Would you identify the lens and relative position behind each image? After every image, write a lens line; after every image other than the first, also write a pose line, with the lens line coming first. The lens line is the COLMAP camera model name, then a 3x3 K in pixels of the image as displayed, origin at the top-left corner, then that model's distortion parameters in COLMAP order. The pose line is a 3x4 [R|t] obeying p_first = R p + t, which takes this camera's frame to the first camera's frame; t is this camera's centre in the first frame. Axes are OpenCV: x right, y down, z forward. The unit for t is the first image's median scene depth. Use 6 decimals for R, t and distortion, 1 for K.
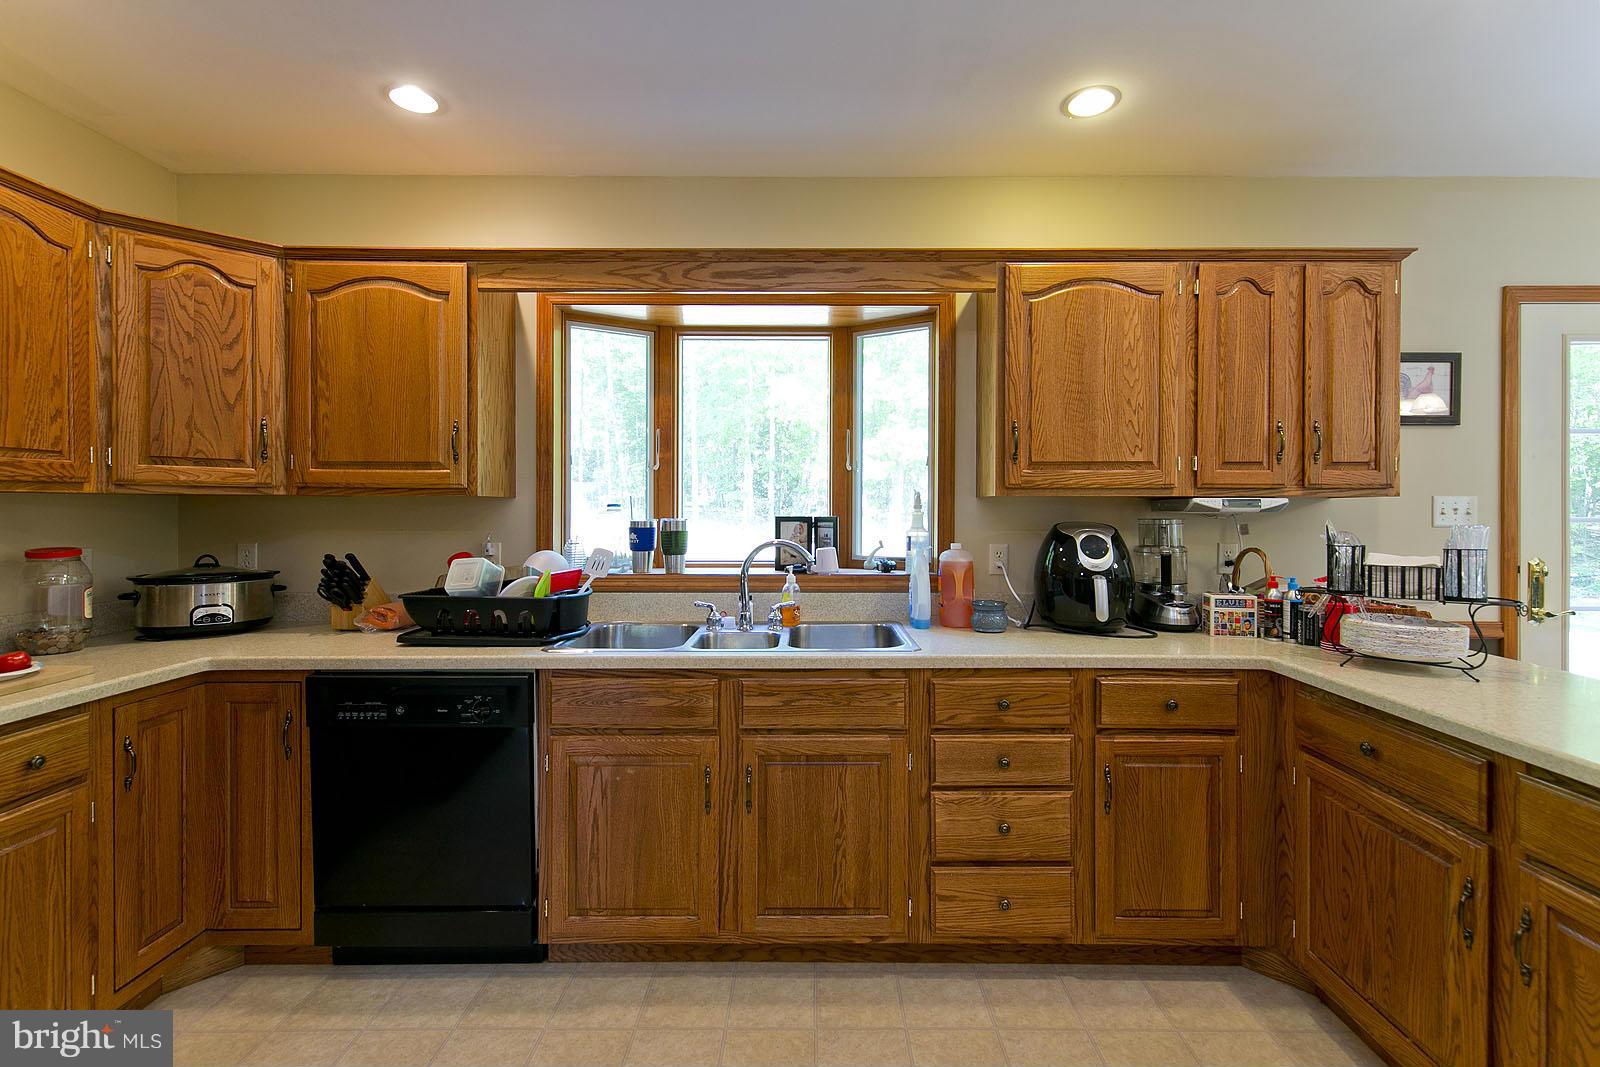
lens RADIAL K [[743.4, 0, 802.7], [0, 743.4, 518.6], [0, 0, 1]] dist [0.013843, -0.008898]
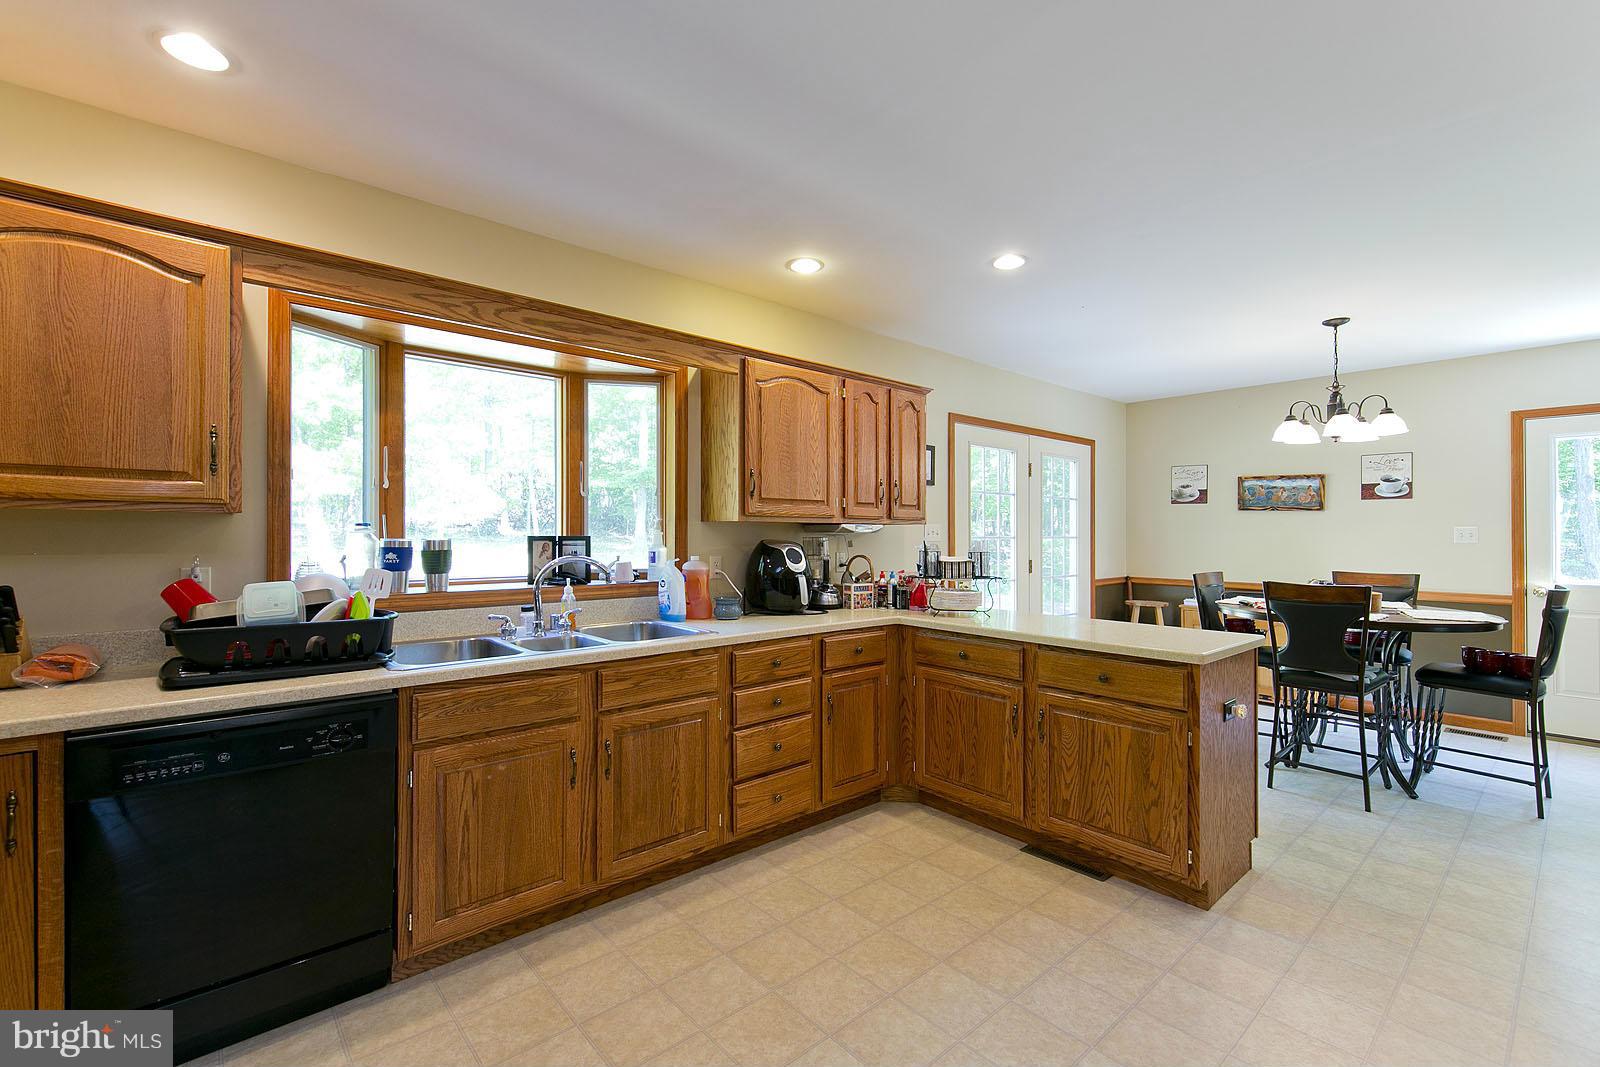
lens RADIAL K [[687.5, 0, 800.0], [0, 687.5, 533.5], [0, 0, 1]] dist [-0.001247, -0.000481]
pose [[0.752745, 0.001903, 0.658310, -0.535391], [0.003007, 0.999975, -0.006329, 0.001565], [-0.658306, 0.006744, 0.752720, -0.051117]]
